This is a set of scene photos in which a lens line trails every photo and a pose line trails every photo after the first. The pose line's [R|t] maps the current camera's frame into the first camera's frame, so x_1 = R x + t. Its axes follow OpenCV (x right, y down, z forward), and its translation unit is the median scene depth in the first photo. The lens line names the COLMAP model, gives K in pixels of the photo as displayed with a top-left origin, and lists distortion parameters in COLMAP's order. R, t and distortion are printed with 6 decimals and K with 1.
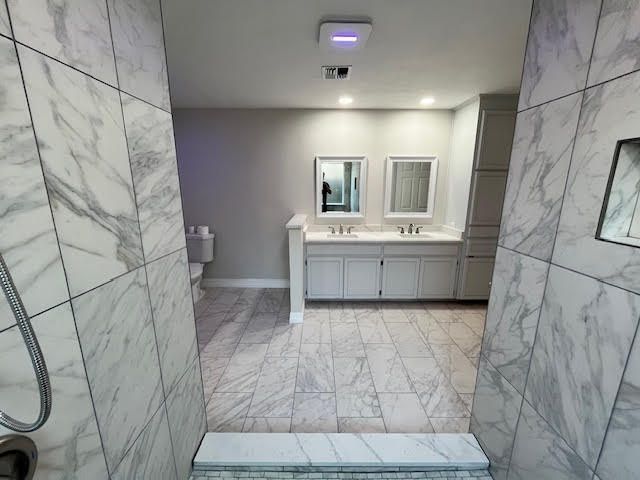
lens RADIAL K [[259.4, 0, 319.1], [0, 259.4, 240.5], [0, 0, 1]] dist [-0.003232, 0.000190]
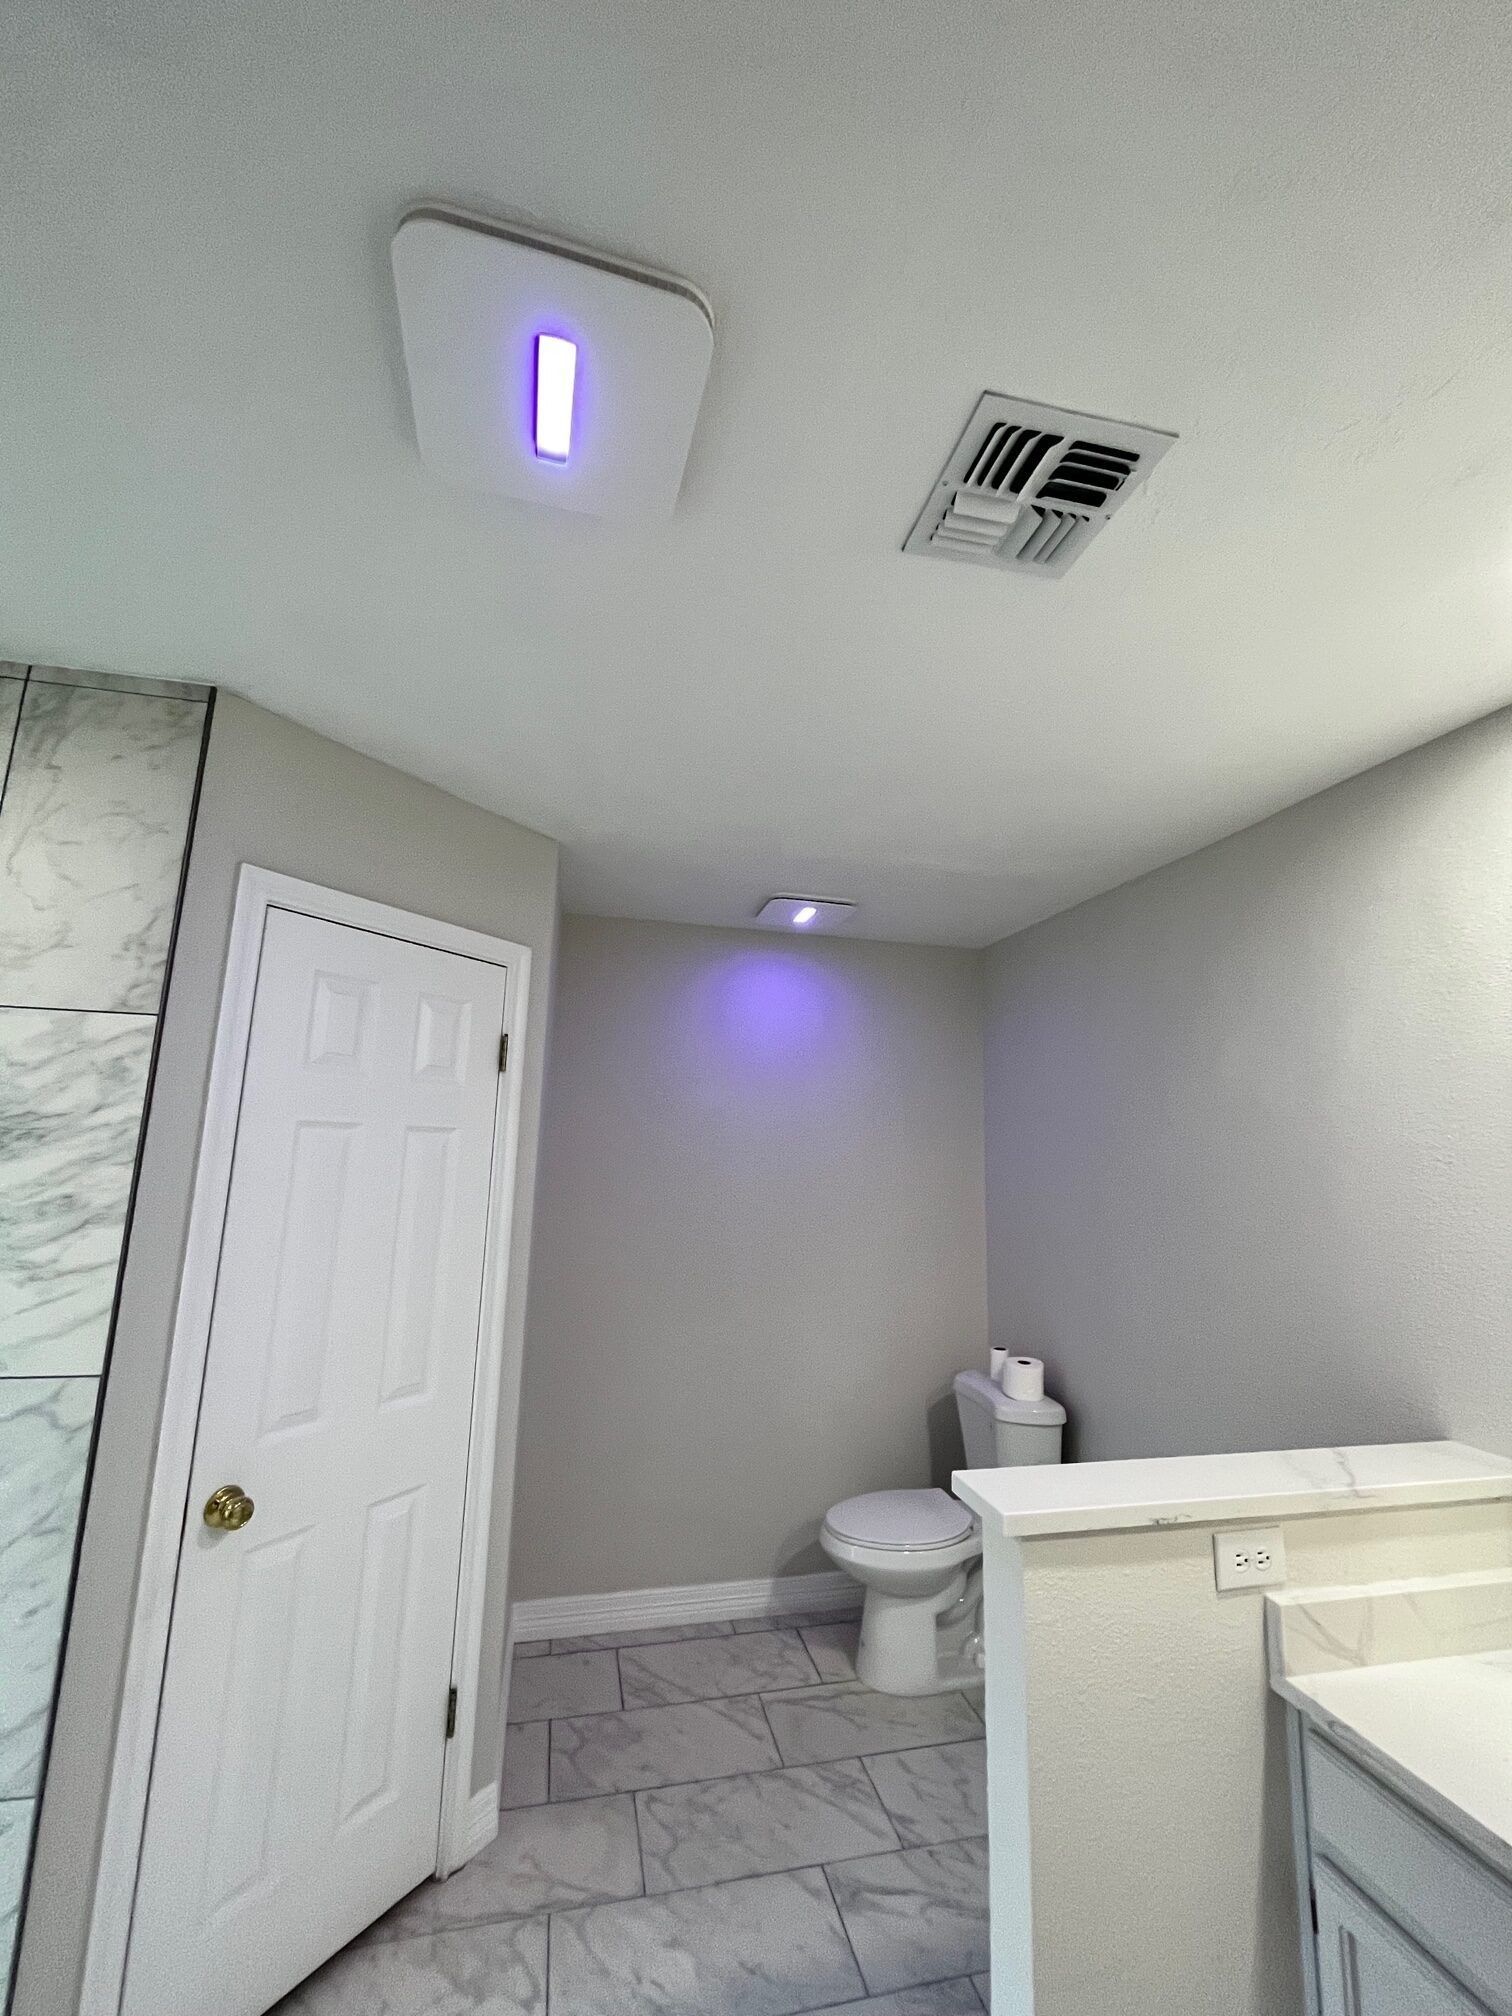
lens RADIAL K [[817.0, 0, 758.5], [0, 817.0, 1002.3], [0, 0, 1]] dist [-0.003232, 0.000190]
pose [[0.230969, -0.164503, -0.958954, 0.479545], [-0.233379, 0.947463, -0.218742, -0.250017], [0.944557, 0.274323, 0.180443, 0.918083]]
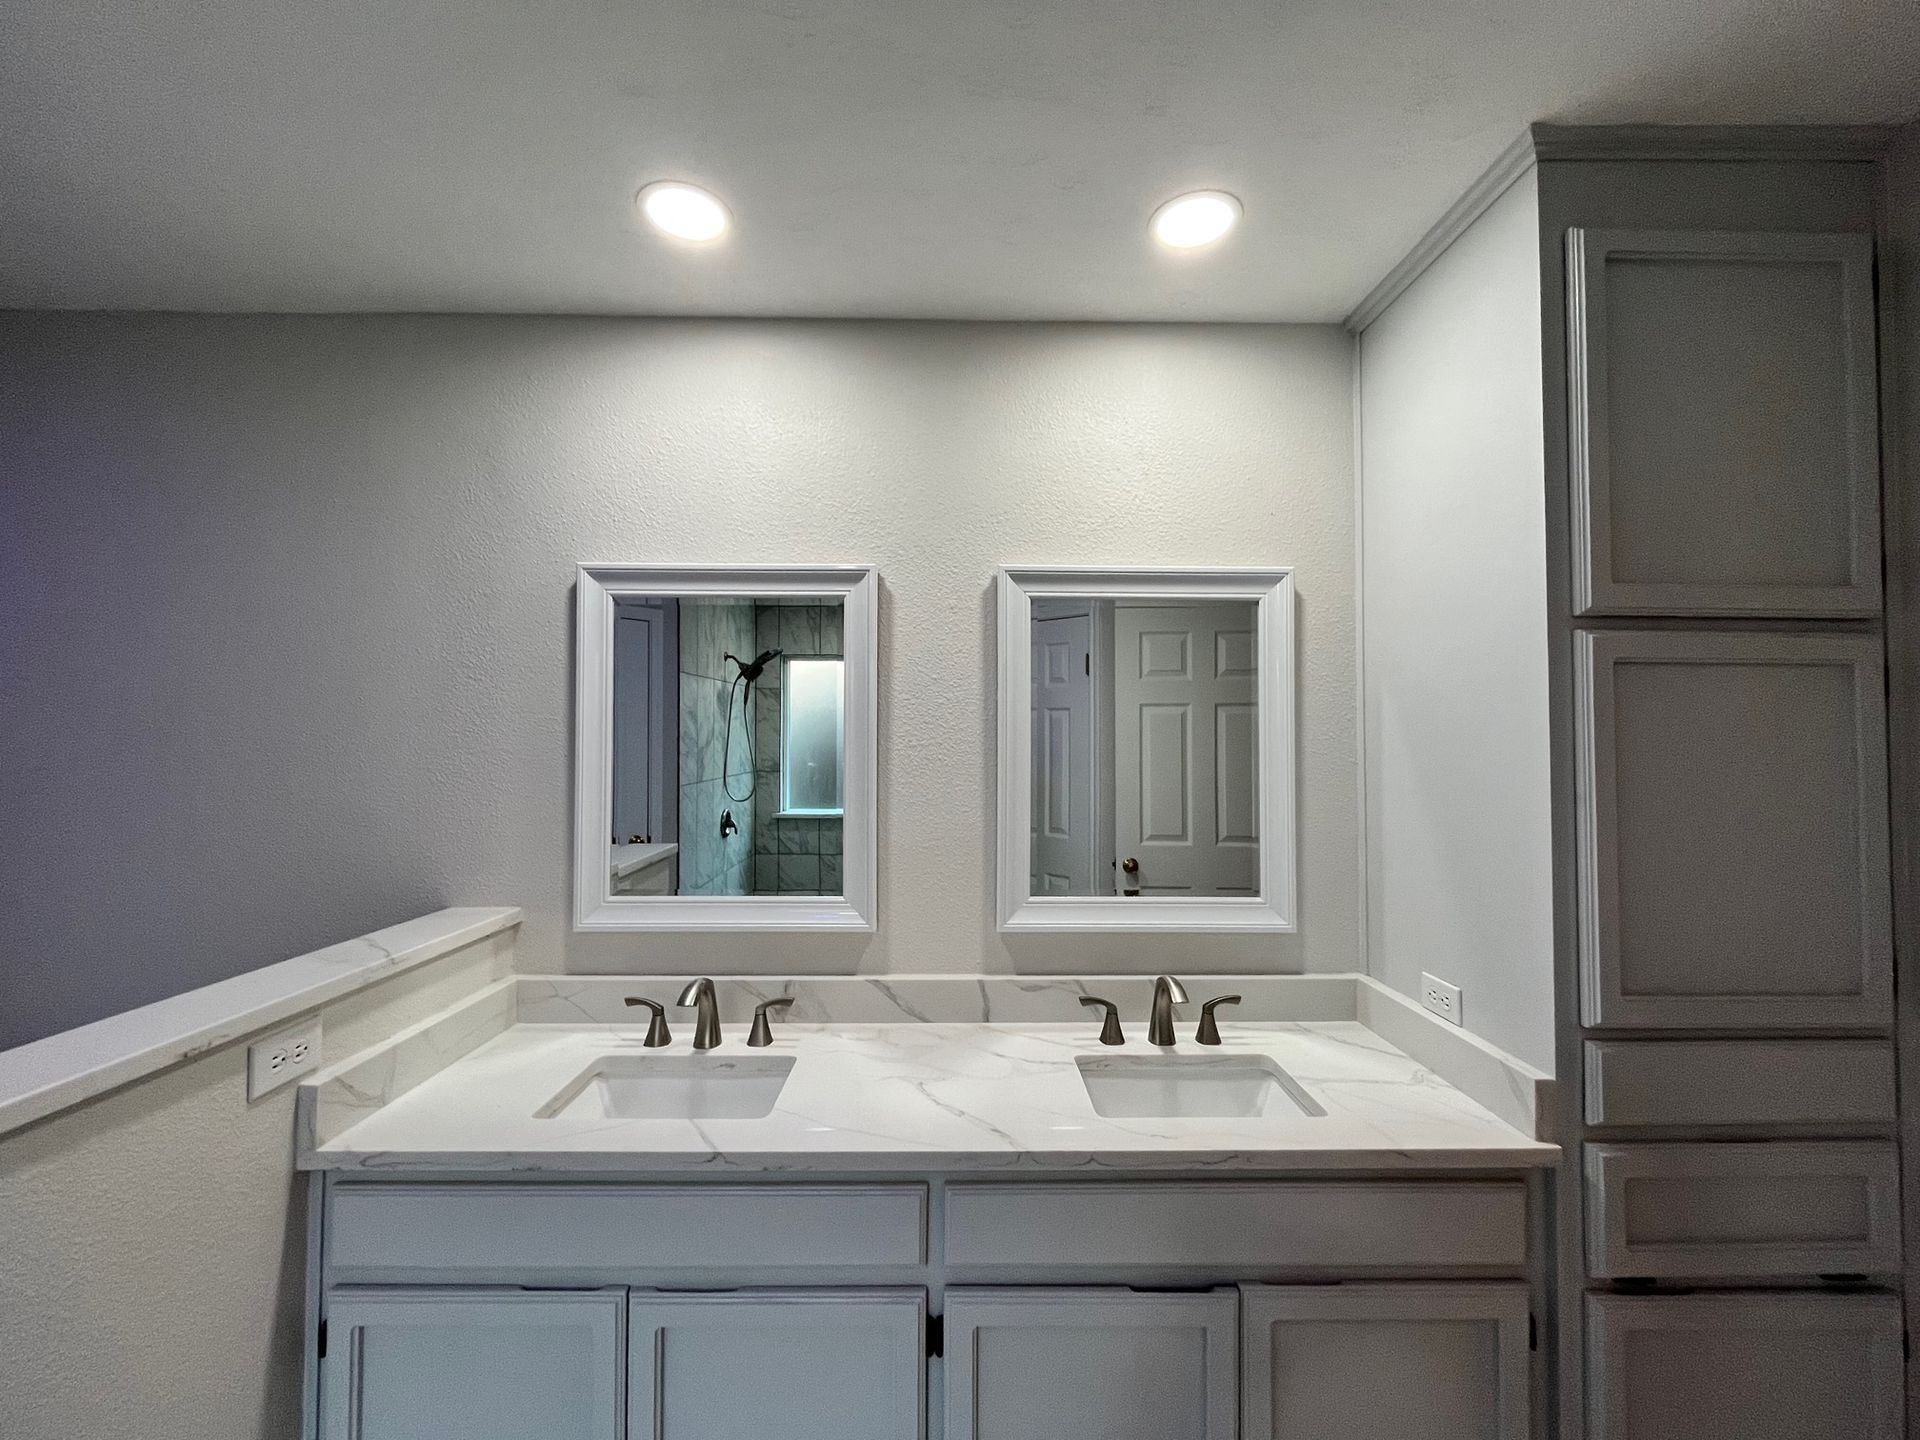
lens RADIAL K [[778.1, 0, 958.8], [0, 778.1, 721.7], [0, 0, 1]] dist [-0.003232, 0.000190]
pose [[0.999933, 0.003020, 0.011192, 0.387255], [-0.000282, 0.971518, -0.236965, -0.173824], [-0.011589, 0.236946, 0.971454, 0.877954]]
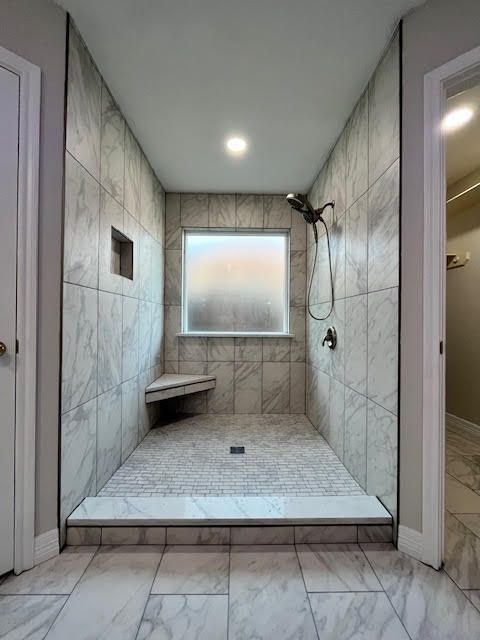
lens RADIAL K [[259.4, 0, 239.7], [0, 259.4, 319.4], [0, 0, 1]] dist [-0.003232, 0.000190]
pose [[-0.999842, -0.008025, -0.015882, 0.049324], [-0.011119, 0.978601, 0.205467, -0.028845], [0.013893, 0.205611, -0.978535, 1.202728]]
